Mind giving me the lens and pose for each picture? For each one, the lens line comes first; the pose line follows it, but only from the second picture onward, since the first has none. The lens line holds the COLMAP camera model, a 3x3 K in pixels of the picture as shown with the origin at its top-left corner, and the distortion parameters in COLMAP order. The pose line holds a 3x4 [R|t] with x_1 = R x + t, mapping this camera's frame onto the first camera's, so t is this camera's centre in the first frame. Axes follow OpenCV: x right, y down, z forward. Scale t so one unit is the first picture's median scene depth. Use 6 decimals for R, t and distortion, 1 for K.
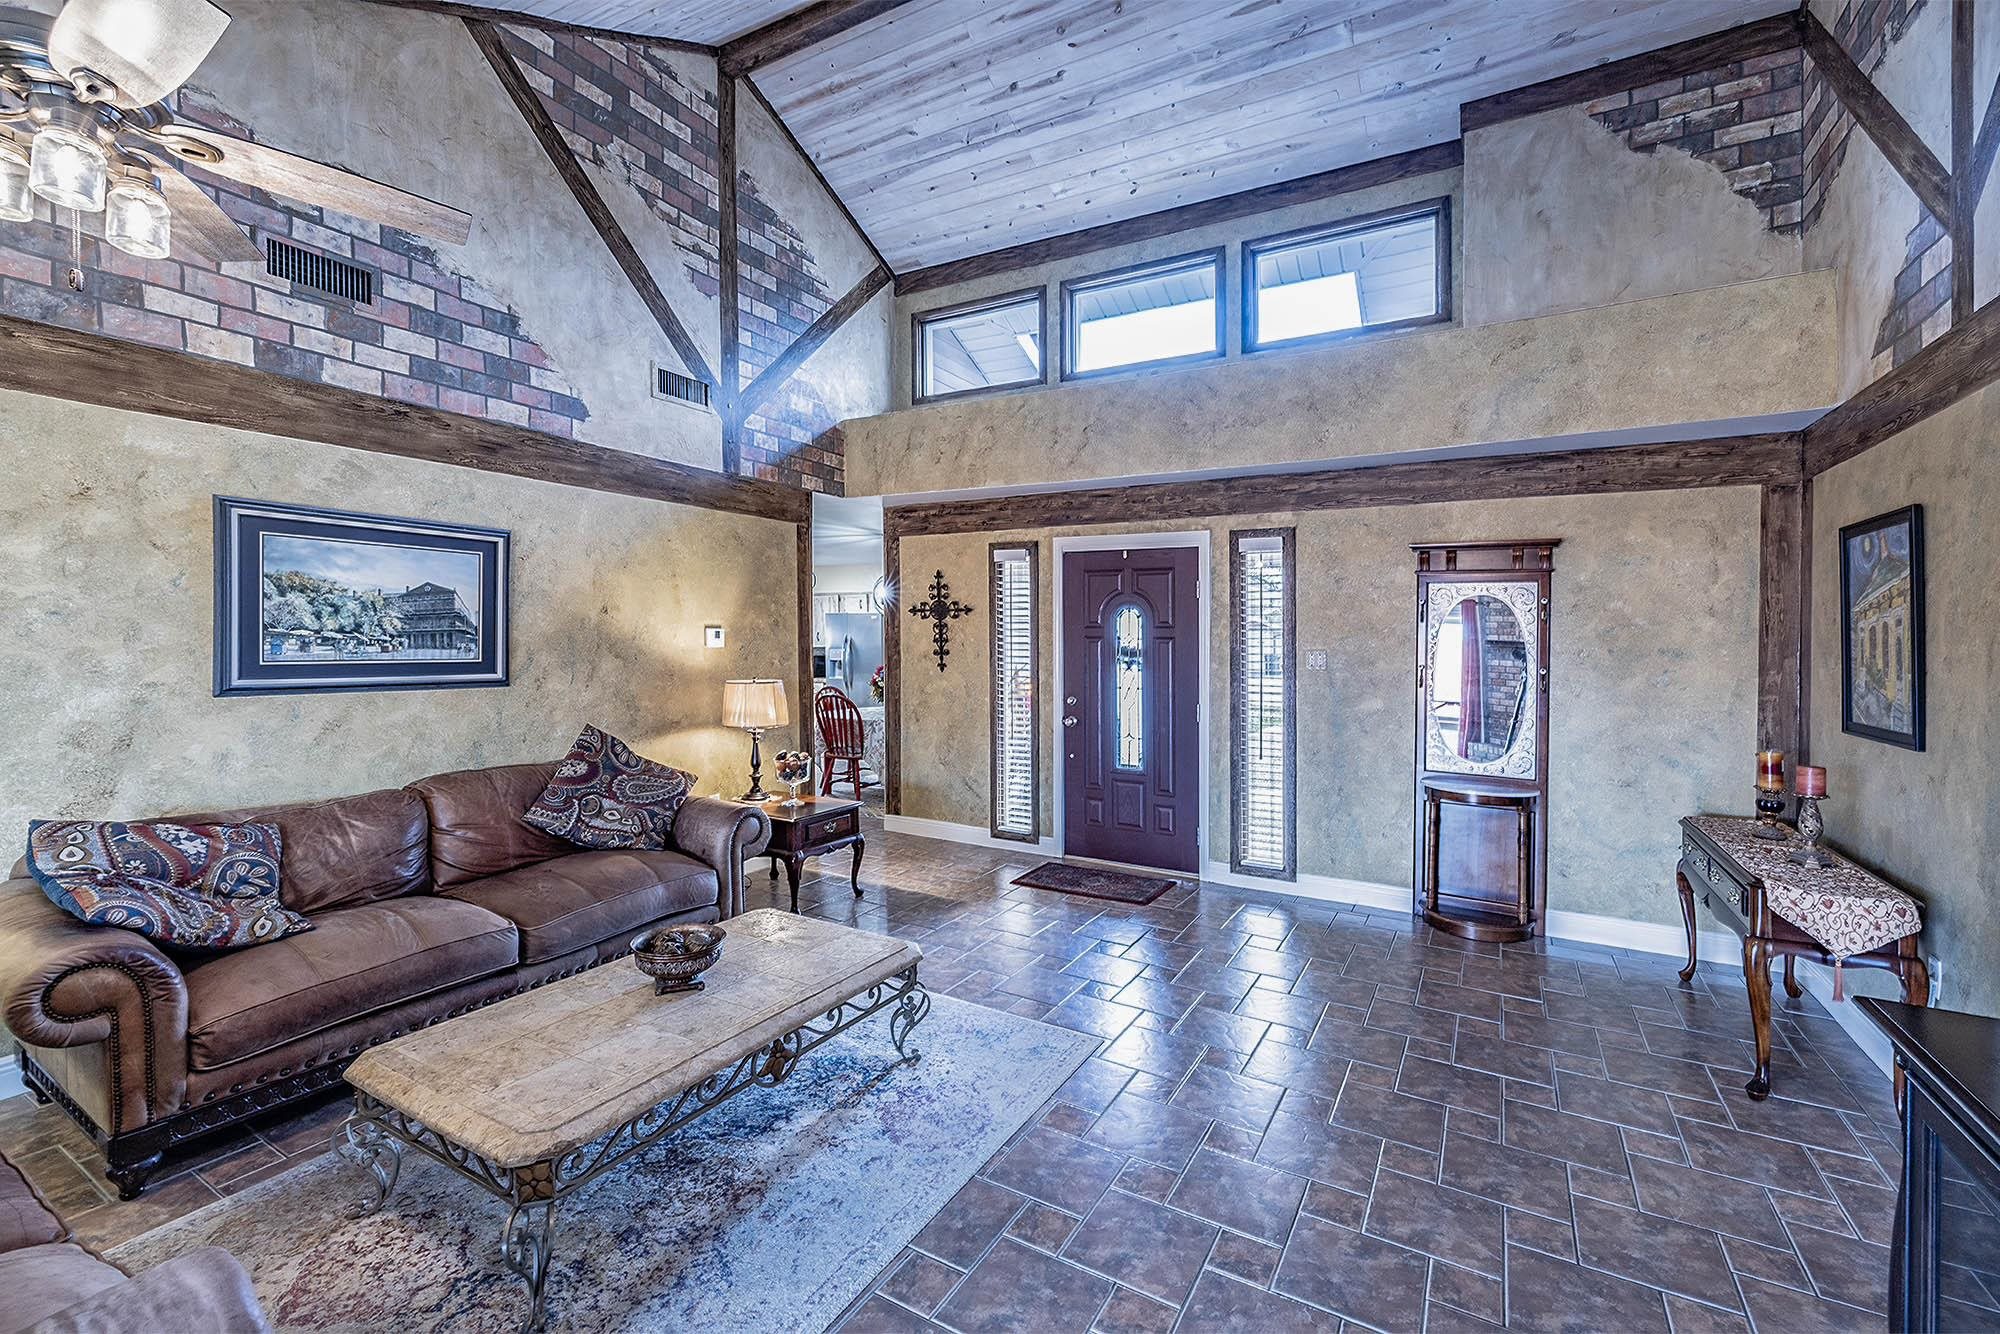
lens RADIAL K [[825.8, 0, 992.6], [0, 825.8, 645.5], [0, 0, 1]] dist [0.002958, 0.000294]
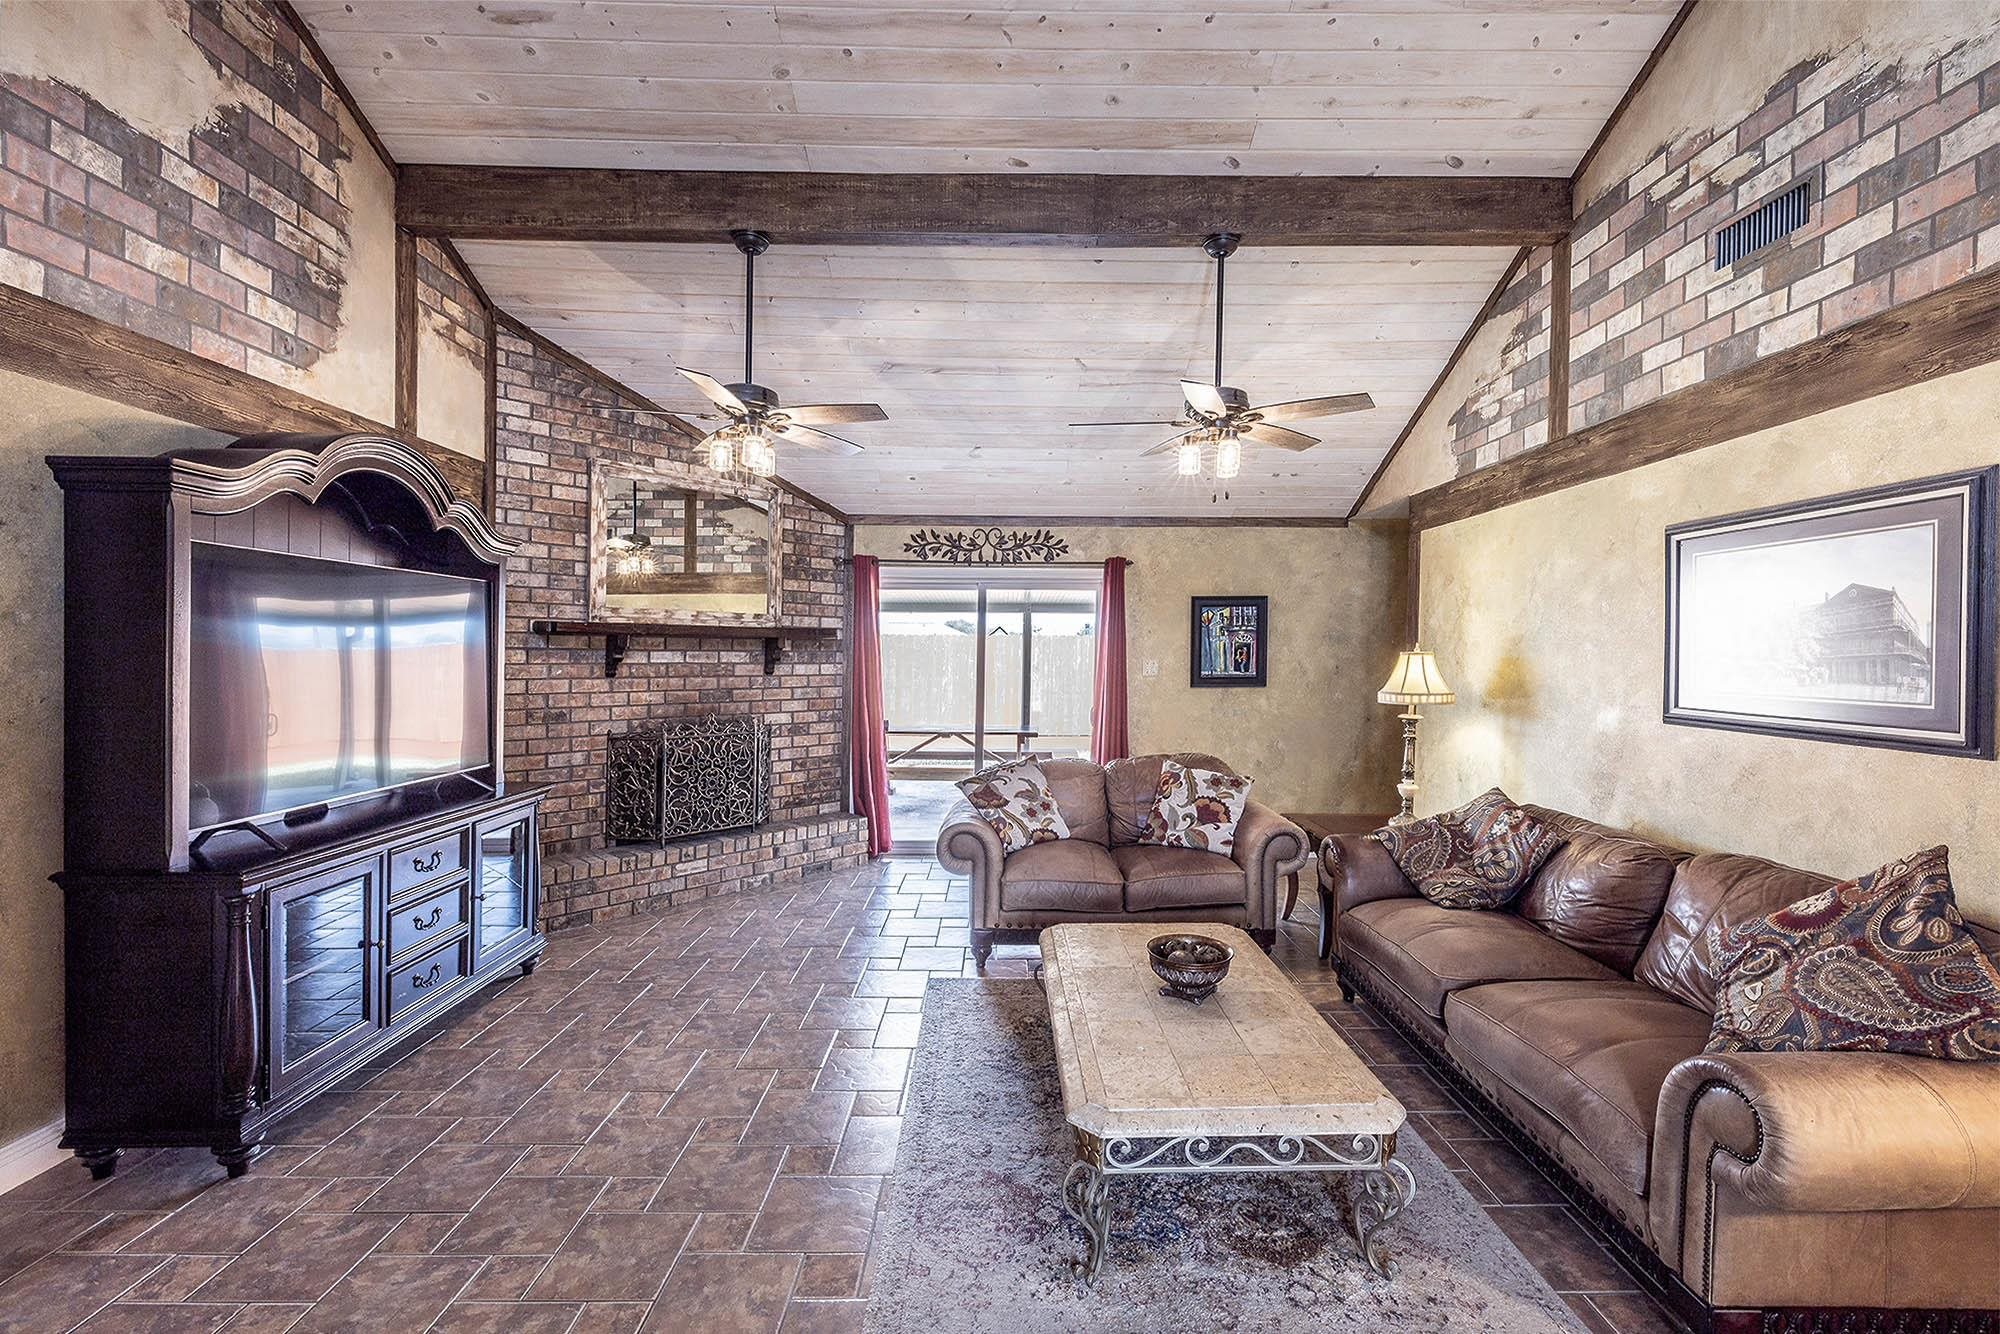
lens RADIAL K [[825.8, 0, 985.7], [0, 825.8, 673.5], [0, 0, 1]] dist [0.002958, 0.000294]
pose [[-0.859503, -0.005524, -0.511101, 0.264771], [-0.021433, 0.999452, 0.025240, -0.006259], [0.510682, 0.032649, -0.859150, 1.252331]]
